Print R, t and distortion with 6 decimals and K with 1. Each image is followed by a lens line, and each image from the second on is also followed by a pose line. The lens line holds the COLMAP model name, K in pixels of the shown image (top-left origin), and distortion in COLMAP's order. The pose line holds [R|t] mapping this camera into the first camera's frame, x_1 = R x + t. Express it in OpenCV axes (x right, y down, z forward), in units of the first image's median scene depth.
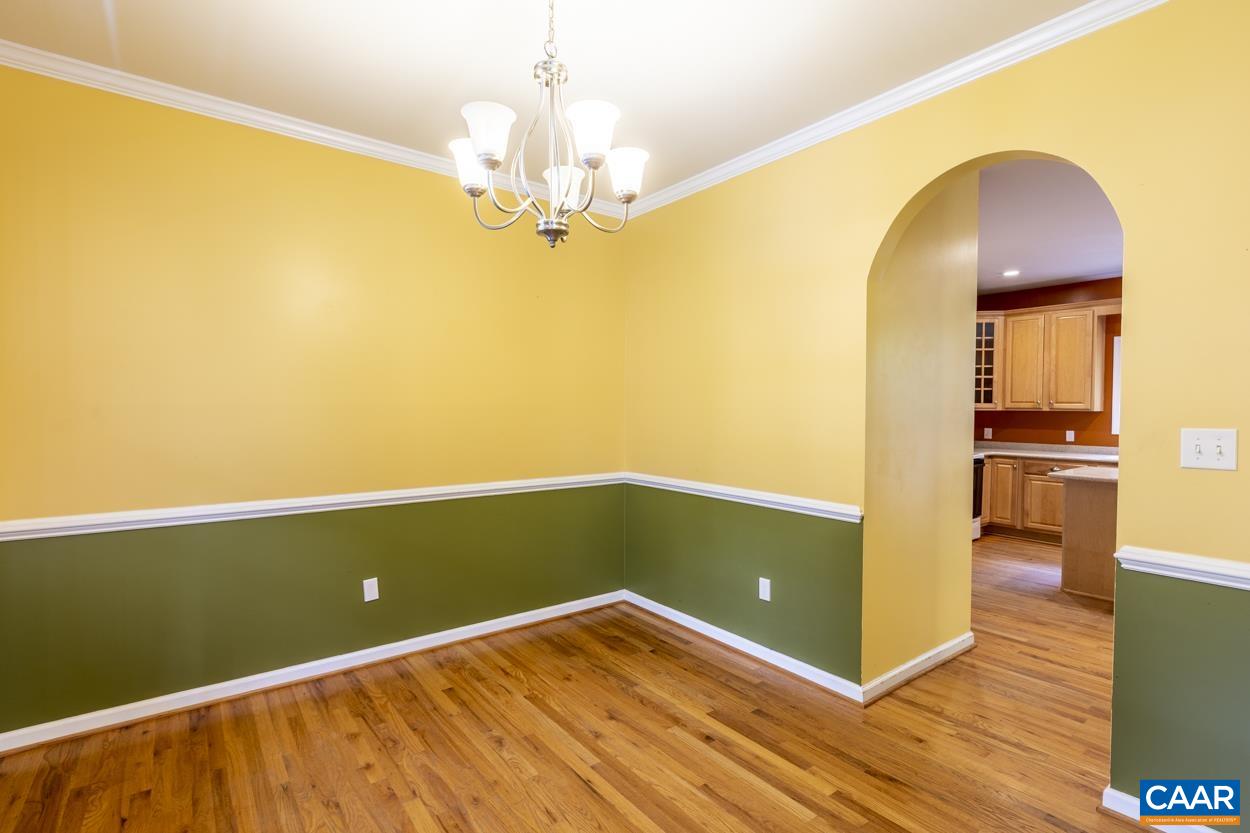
lens RADIAL K [[595.4, 0, 630.0], [0, 595.4, 415.7], [0, 0, 1]] dist [0.000685, 0.000118]
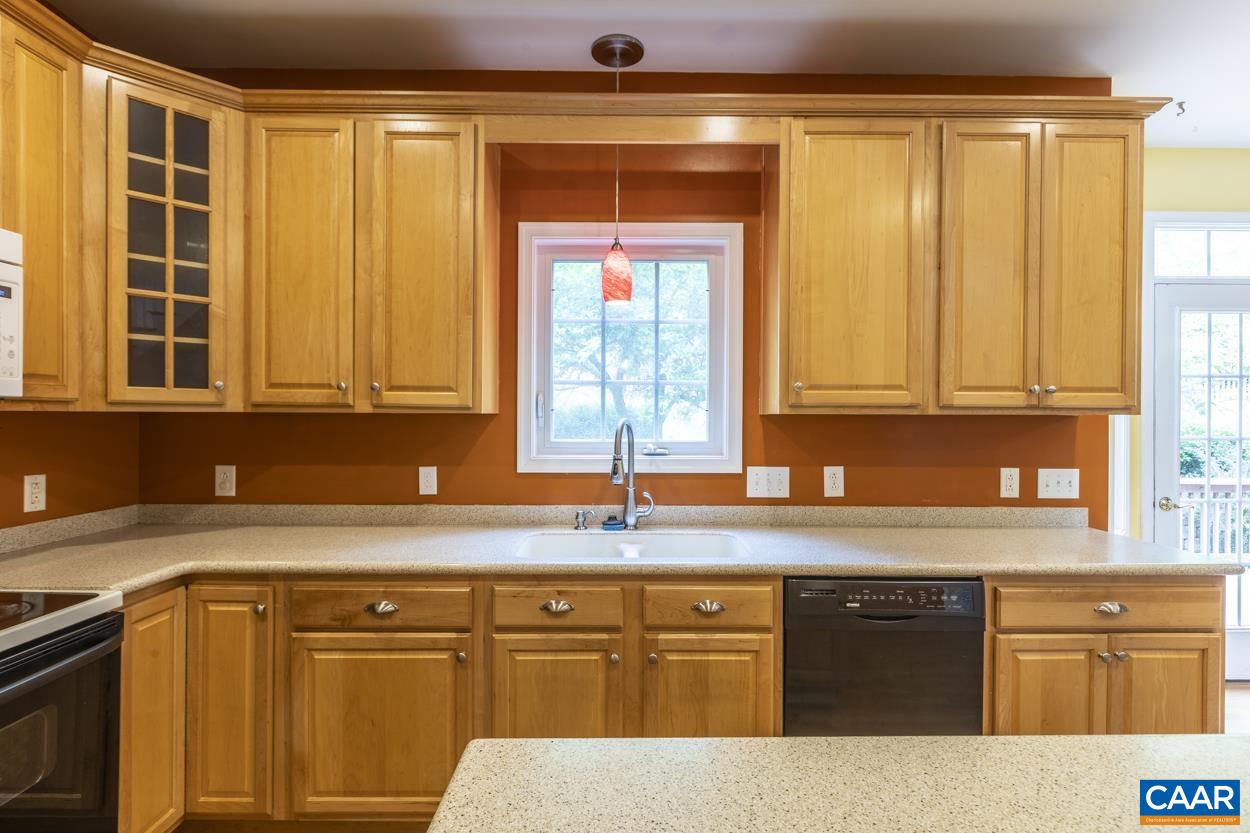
lens RADIAL K [[629.0, 0, 627.9], [0, 629.0, 419.4], [0, 0, 1]] dist [-0.000788, -0.000760]
pose [[0.607293, -0.009242, 0.794424, 0.501978], [0.013095, 0.999913, 0.001622, -0.003016], [-0.794370, 0.009418, 0.607362, 0.660457]]
